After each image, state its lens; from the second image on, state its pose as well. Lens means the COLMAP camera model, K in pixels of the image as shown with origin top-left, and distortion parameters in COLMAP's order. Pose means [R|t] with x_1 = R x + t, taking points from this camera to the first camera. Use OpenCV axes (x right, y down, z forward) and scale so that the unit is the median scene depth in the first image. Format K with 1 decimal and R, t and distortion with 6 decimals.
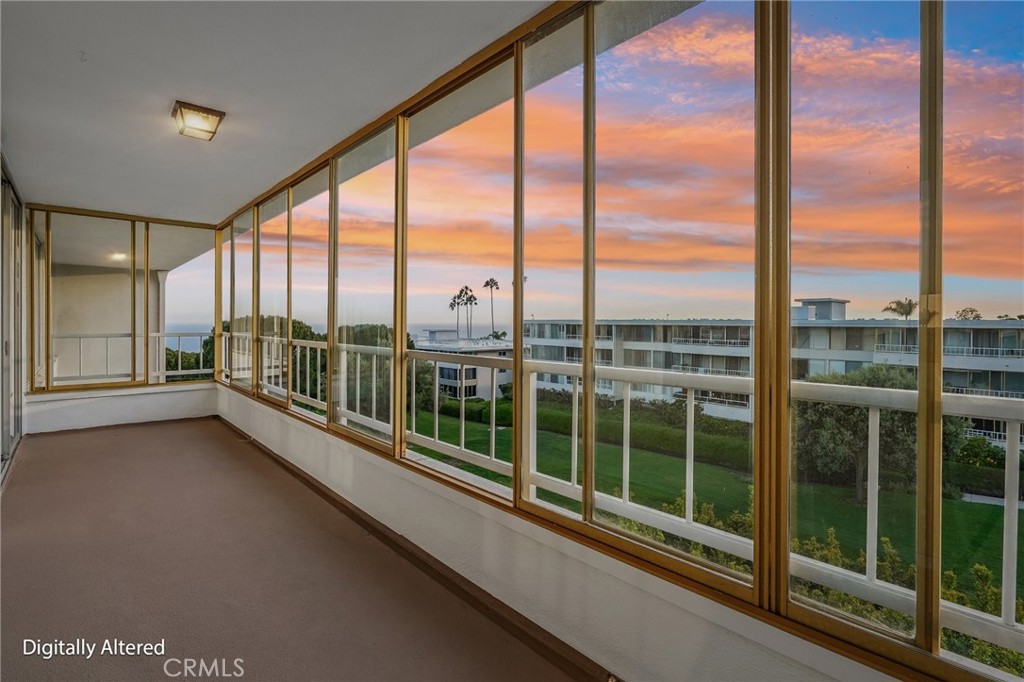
lens RADIAL K [[481.1, 0, 523.4], [0, 481.1, 332.2], [0, 0, 1]] dist [0.003333, 0.000779]
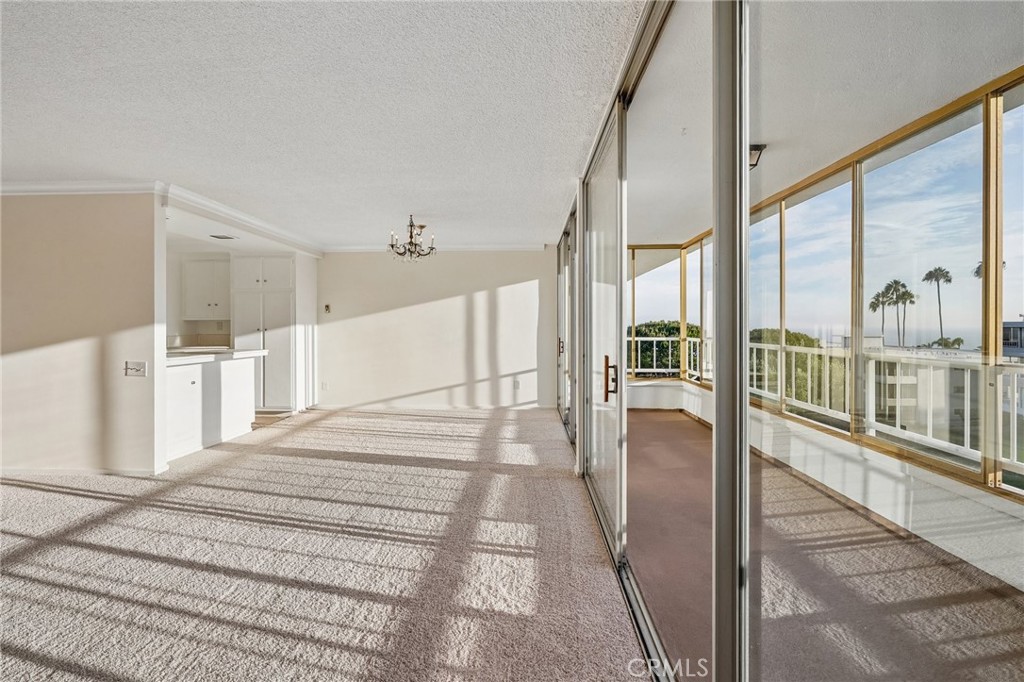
lens RADIAL K [[481.1, 0, 508.1], [0, 481.1, 331.8], [0, 0, 1]] dist [0.003333, 0.000779]
pose [[0.714089, 0.001776, -0.700052, -0.152404], [-0.008972, 0.999938, -0.006615, -0.001628], [0.699997, 0.011005, 0.714061, -0.128608]]
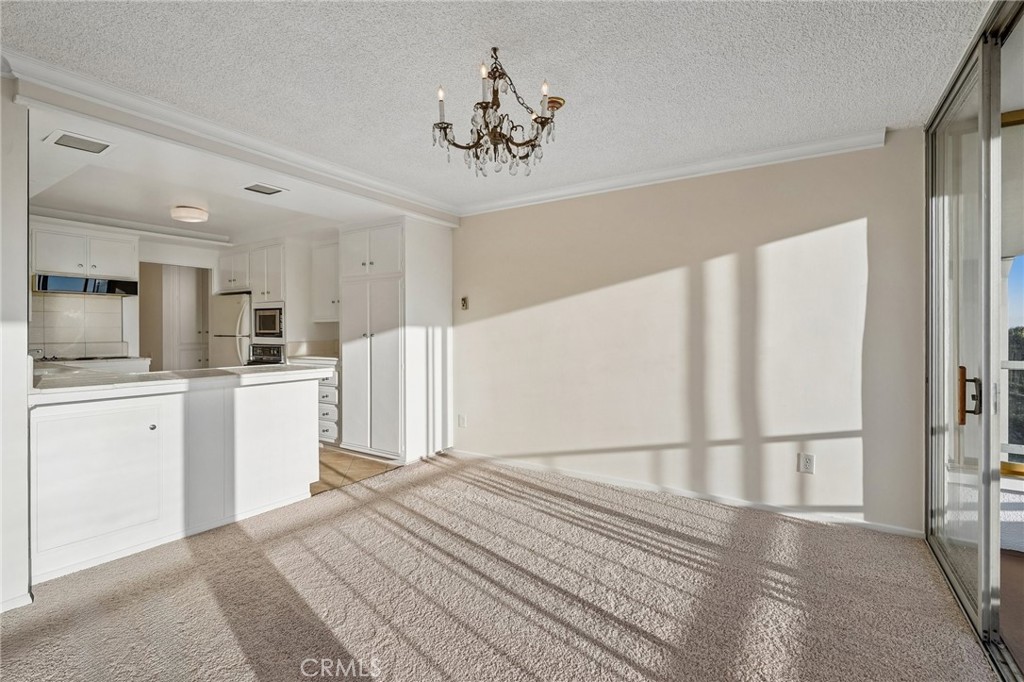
lens RADIAL K [[481.1, 0, 504.0], [0, 481.1, 338.0], [0, 0, 1]] dist [0.003333, 0.000779]
pose [[0.234270, 0.013564, -0.972077, -0.595063], [-0.013676, 0.999850, 0.010656, -0.017052], [0.972075, 0.010797, 0.234420, 0.351147]]
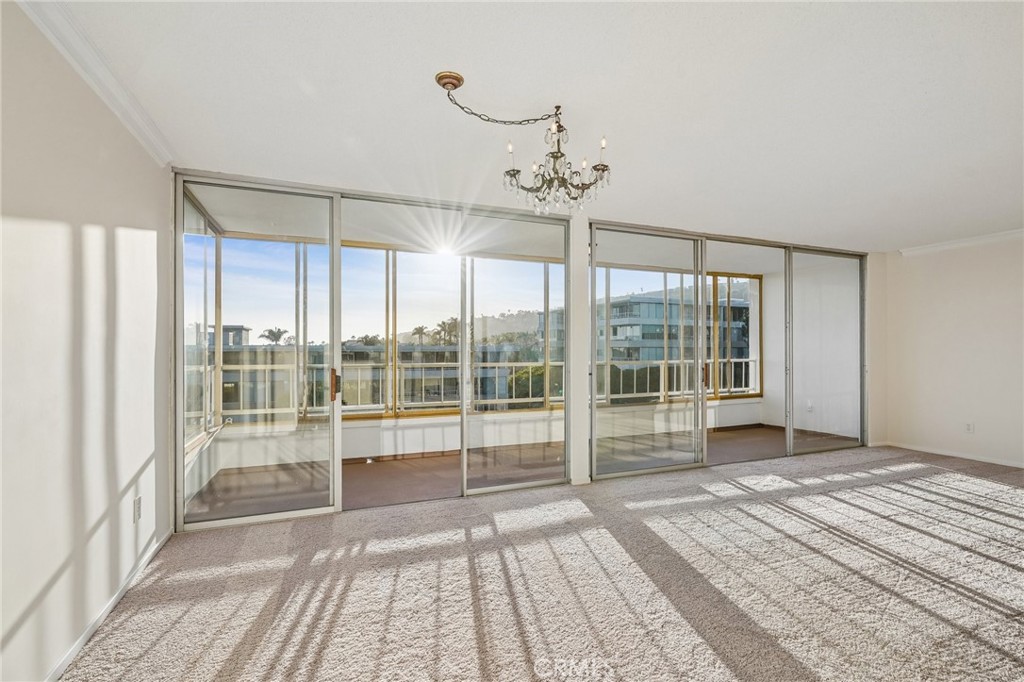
lens RADIAL K [[481.1, 0, 524.0], [0, 481.1, 343.2], [0, 0, 1]] dist [0.003333, 0.000779]
pose [[0.317840, 0.014073, 0.948040, -1.431513], [0.011413, 0.999761, -0.018667, -0.016461], [-0.948076, 0.016753, 0.317603, 0.319098]]
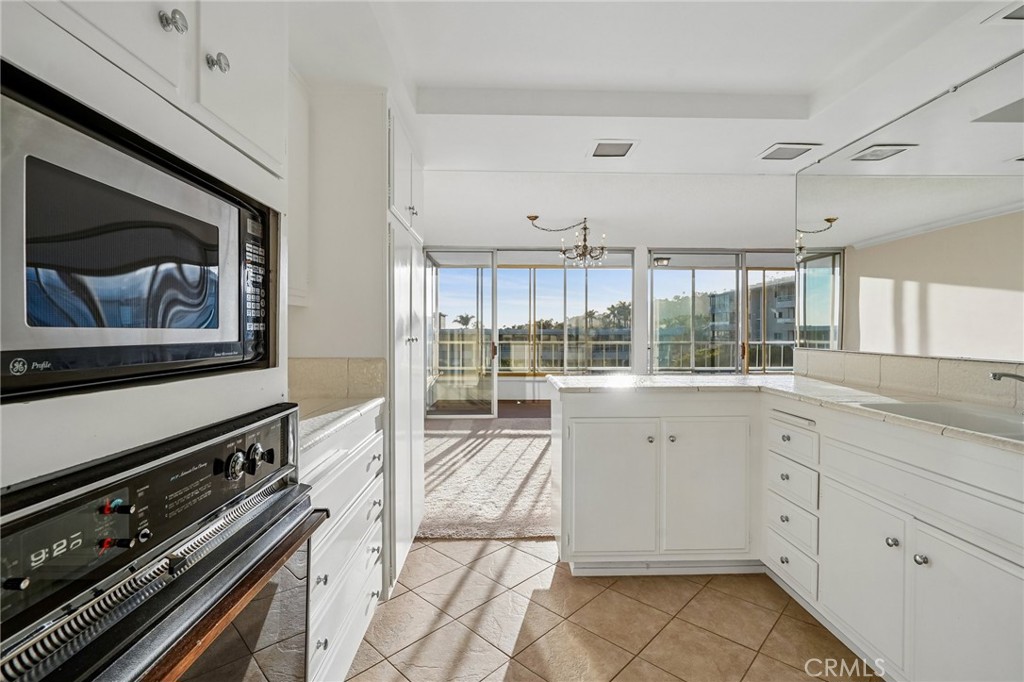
lens RADIAL K [[481.1, 0, 510.4], [0, 481.1, 334.6], [0, 0, 1]] dist [0.003333, 0.000779]
pose [[0.649162, 0.001373, 0.760649, -1.836172], [0.003636, 0.999981, -0.004909, -0.010334], [-0.760642, 0.005953, 0.649145, -0.096424]]
